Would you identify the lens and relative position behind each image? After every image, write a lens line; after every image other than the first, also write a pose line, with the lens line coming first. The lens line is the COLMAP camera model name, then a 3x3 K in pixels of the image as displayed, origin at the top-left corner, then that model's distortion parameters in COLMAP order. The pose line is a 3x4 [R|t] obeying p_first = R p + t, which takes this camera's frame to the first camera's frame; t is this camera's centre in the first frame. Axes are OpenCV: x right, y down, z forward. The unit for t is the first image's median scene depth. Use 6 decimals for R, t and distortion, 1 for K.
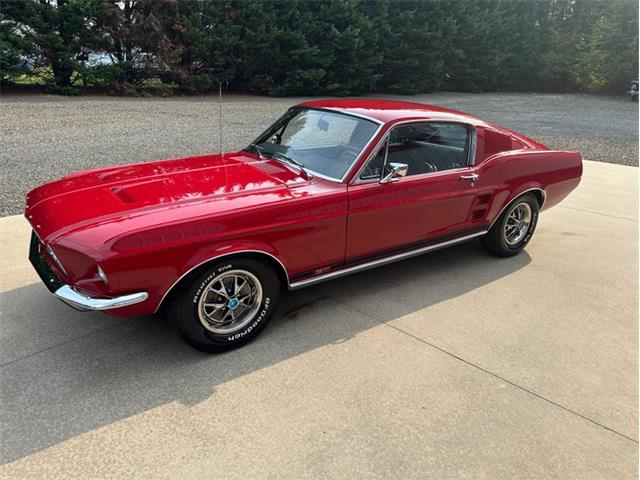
lens RADIAL K [[459.5, 0, 320.0], [0, 459.5, 240.0], [0, 0, 1]] dist [0.025264, -0.031077]
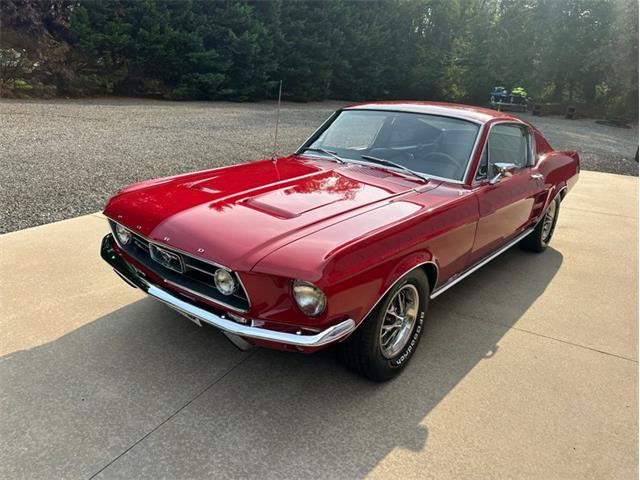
lens RADIAL K [[456.8, 0, 316.4], [0, 456.8, 236.5], [0, 0, 1]] dist [0.029597, -0.036975]
pose [[0.964444, -0.058823, 0.257658, -0.077986], [0.063888, 0.997893, -0.011323, -0.004013], [-0.256449, 0.027381, 0.966170, 0.023922]]
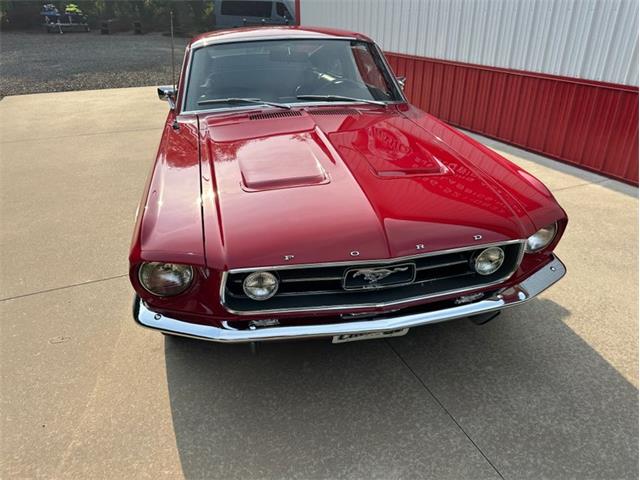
lens RADIAL K [[456.8, 0, 316.4], [0, 456.8, 236.5], [0, 0, 1]] dist [0.029597, -0.036975]
pose [[0.384860, -0.435997, 0.813504, -0.153572], [0.338019, 0.886740, 0.315334, -0.038937], [-0.858851, 0.153621, 0.488646, 0.110848]]
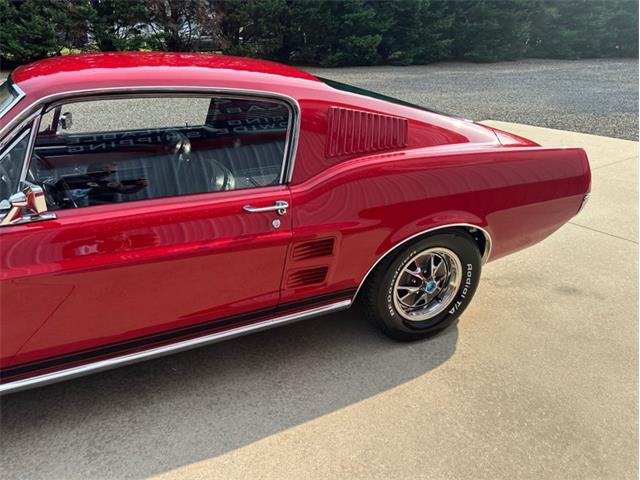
lens RADIAL K [[459.5, 0, 320.0], [0, 459.5, 240.0], [0, 0, 1]] dist [0.025264, -0.031077]
pose [[0.981763, 0.049905, -0.183444, 0.085090], [-0.040264, 0.997623, 0.055914, -0.023997], [0.185798, -0.047508, 0.981439, 0.096512]]
